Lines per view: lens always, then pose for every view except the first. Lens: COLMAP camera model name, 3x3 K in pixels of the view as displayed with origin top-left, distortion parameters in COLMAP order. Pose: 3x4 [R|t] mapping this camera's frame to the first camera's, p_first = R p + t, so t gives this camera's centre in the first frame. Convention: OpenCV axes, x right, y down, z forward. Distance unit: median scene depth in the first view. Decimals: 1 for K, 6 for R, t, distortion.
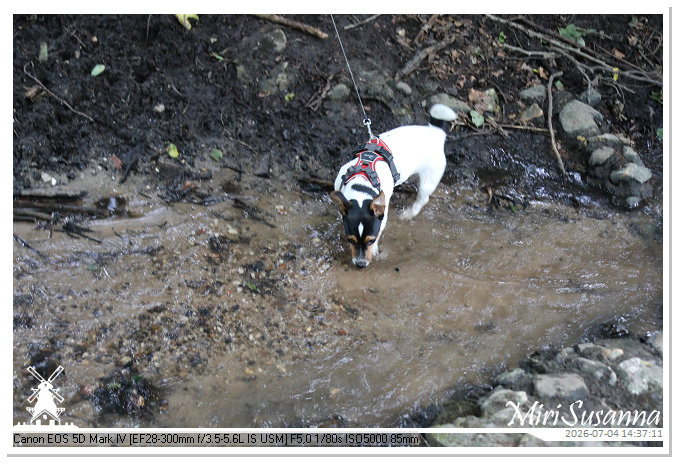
lens RADIAL K [[1692.6, 0, 339.5], [0, 1692.6, 232.0], [0, 0, 1]] dist [0.013828, 0.434851]
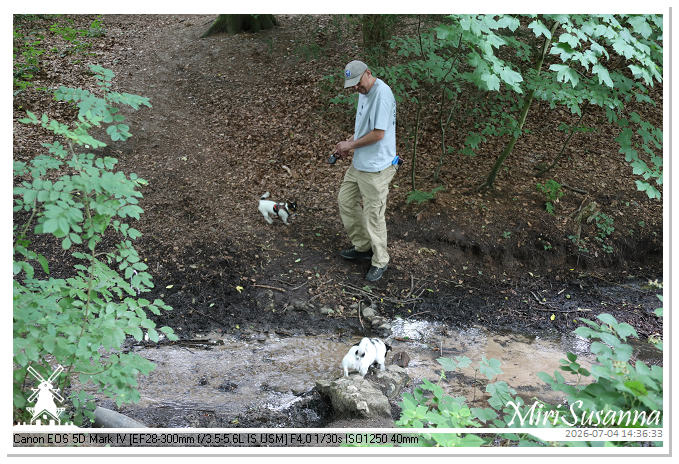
lens RADIAL K [[789.3, 0, 339.5], [0, 789.3, 232.0], [0, 0, 1]] dist [-0.011735, -0.004697]
pose [[0.997204, -0.051538, 0.054106, 0.019190], [0.063164, 0.968259, -0.241838, 0.142570], [-0.039925, 0.244580, 0.968807, -0.448658]]
